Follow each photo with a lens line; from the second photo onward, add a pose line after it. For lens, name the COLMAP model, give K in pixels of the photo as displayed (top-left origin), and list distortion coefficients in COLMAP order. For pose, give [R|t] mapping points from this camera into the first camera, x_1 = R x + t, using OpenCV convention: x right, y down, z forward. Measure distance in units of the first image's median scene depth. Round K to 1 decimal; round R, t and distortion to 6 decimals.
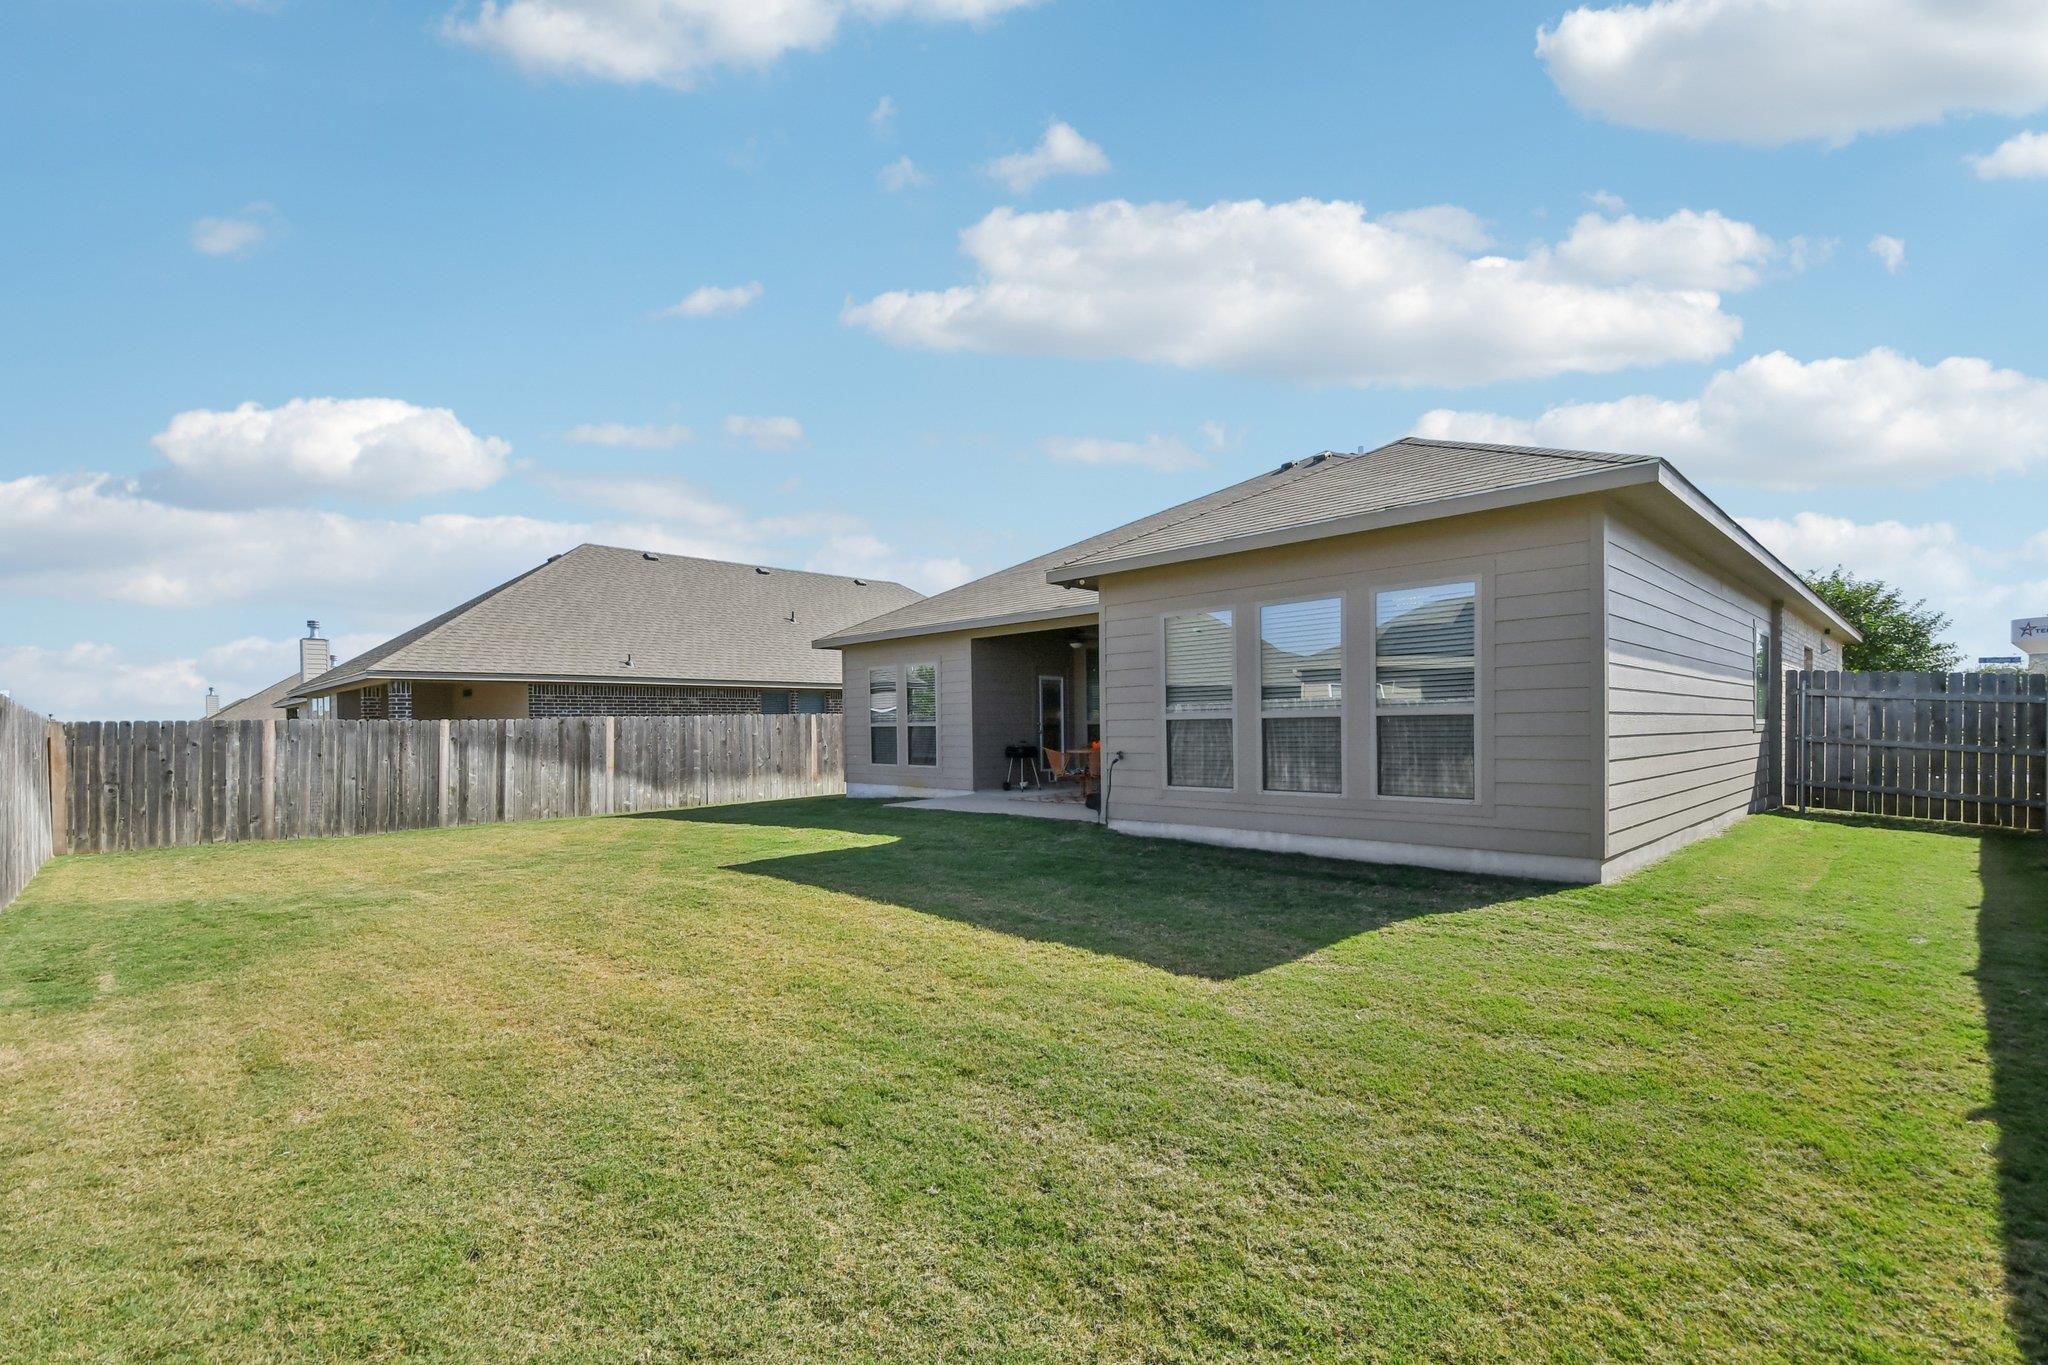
lens RADIAL K [[900.6, 0, 1010.6], [0, 900.6, 721.0], [0, 0, 1]] dist [-0.000235, -0.000189]
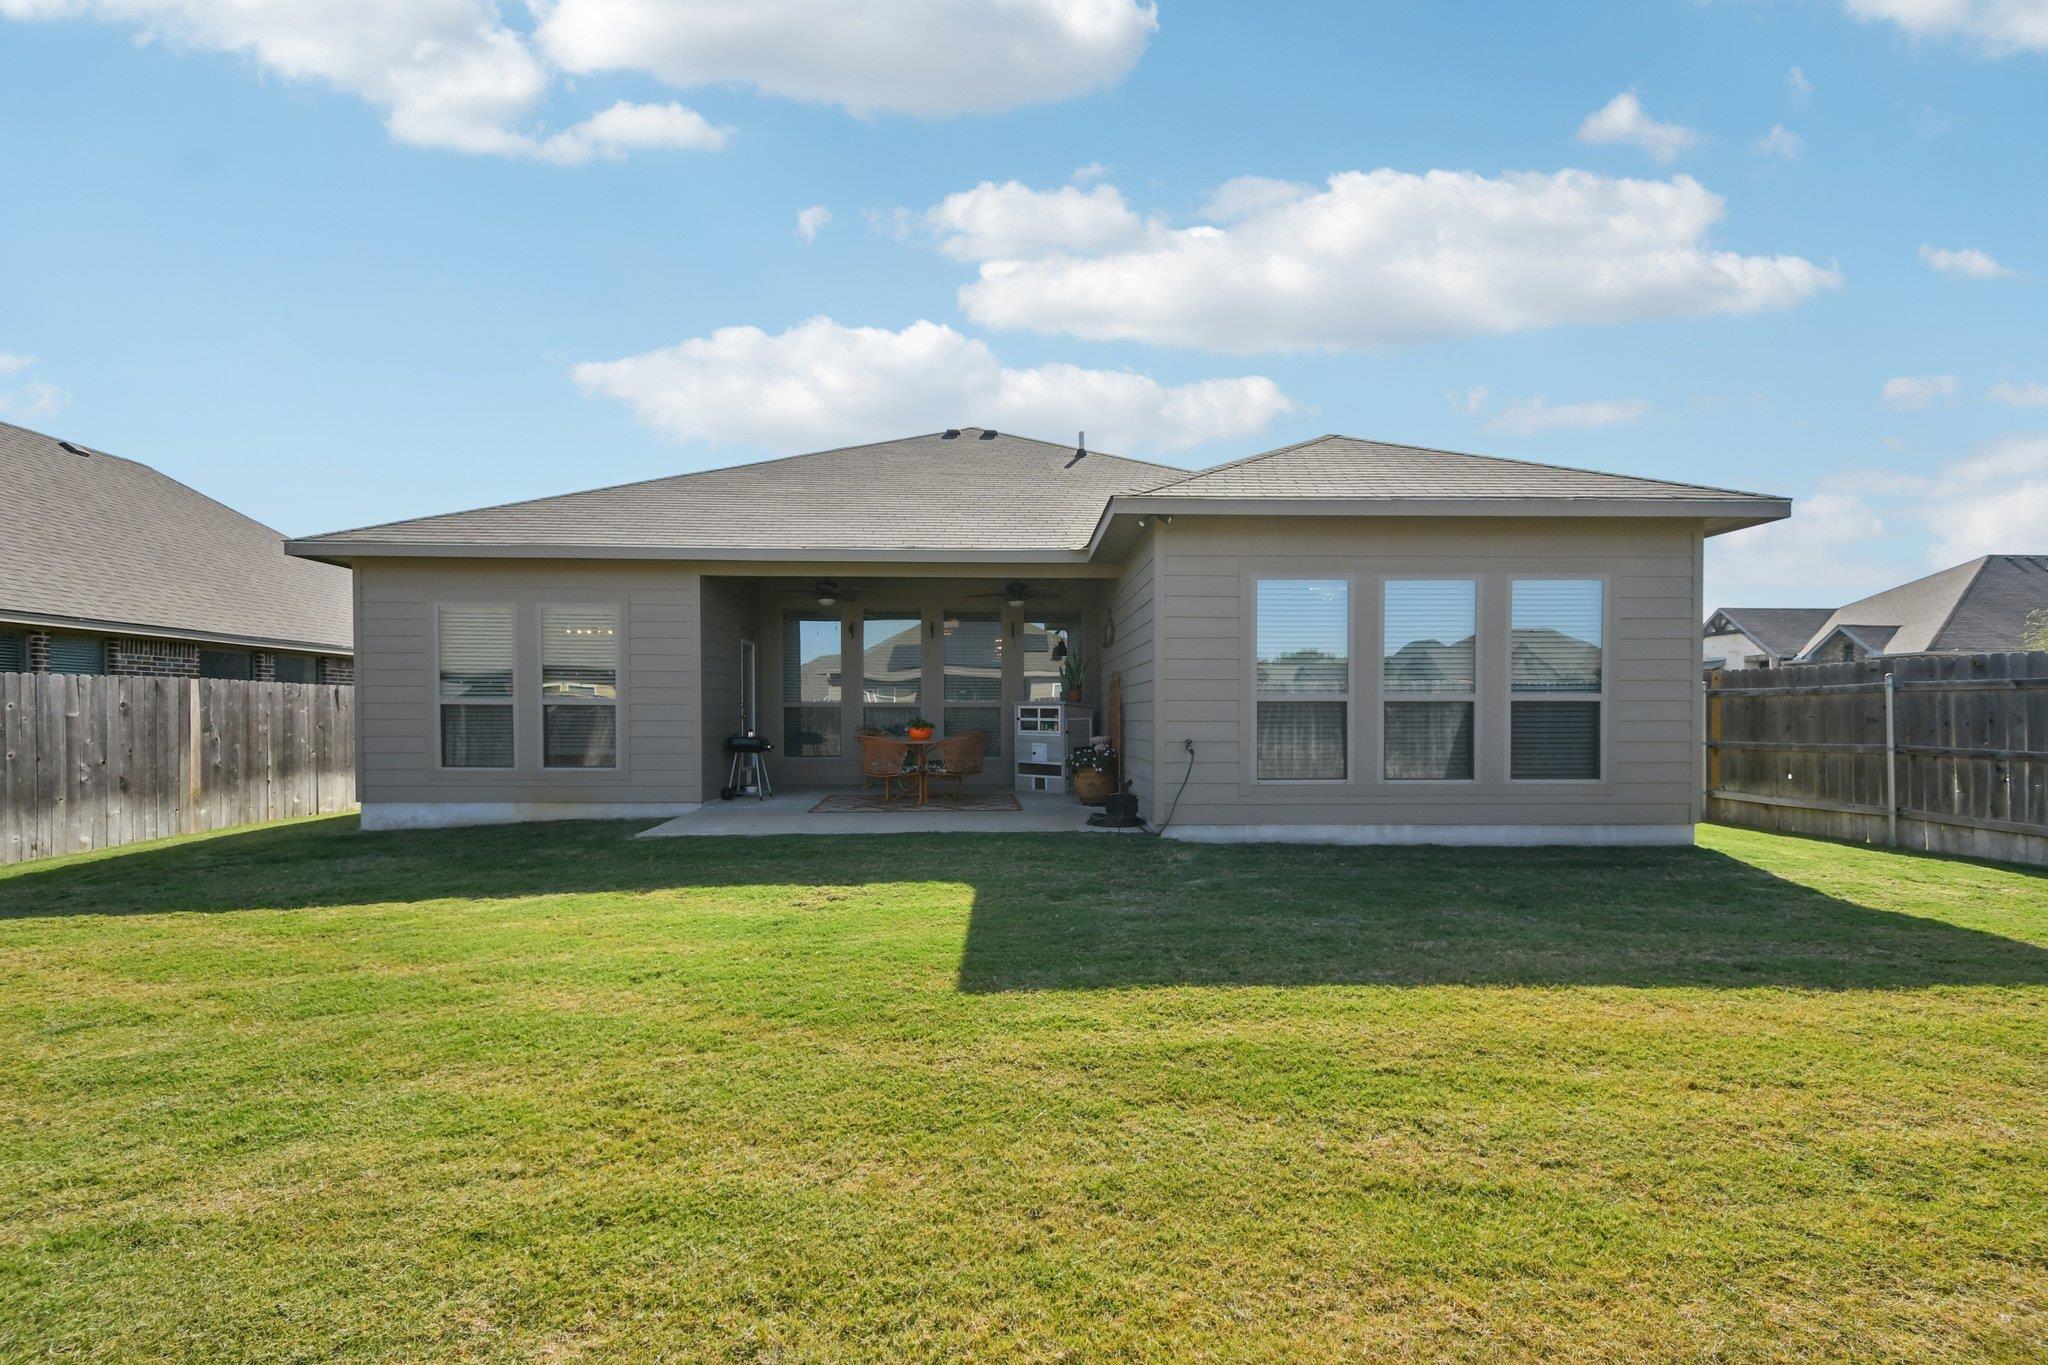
lens RADIAL K [[892.4, 0, 1024.0], [0, 892.4, 682.5], [0, 0, 1]] dist [0.016339, 0.000020]
pose [[0.679897, 0.035826, 0.732432, -0.339102], [-0.014279, 0.999263, -0.035622, 0.008125], [-0.733169, 0.013761, 0.679908, 0.342459]]
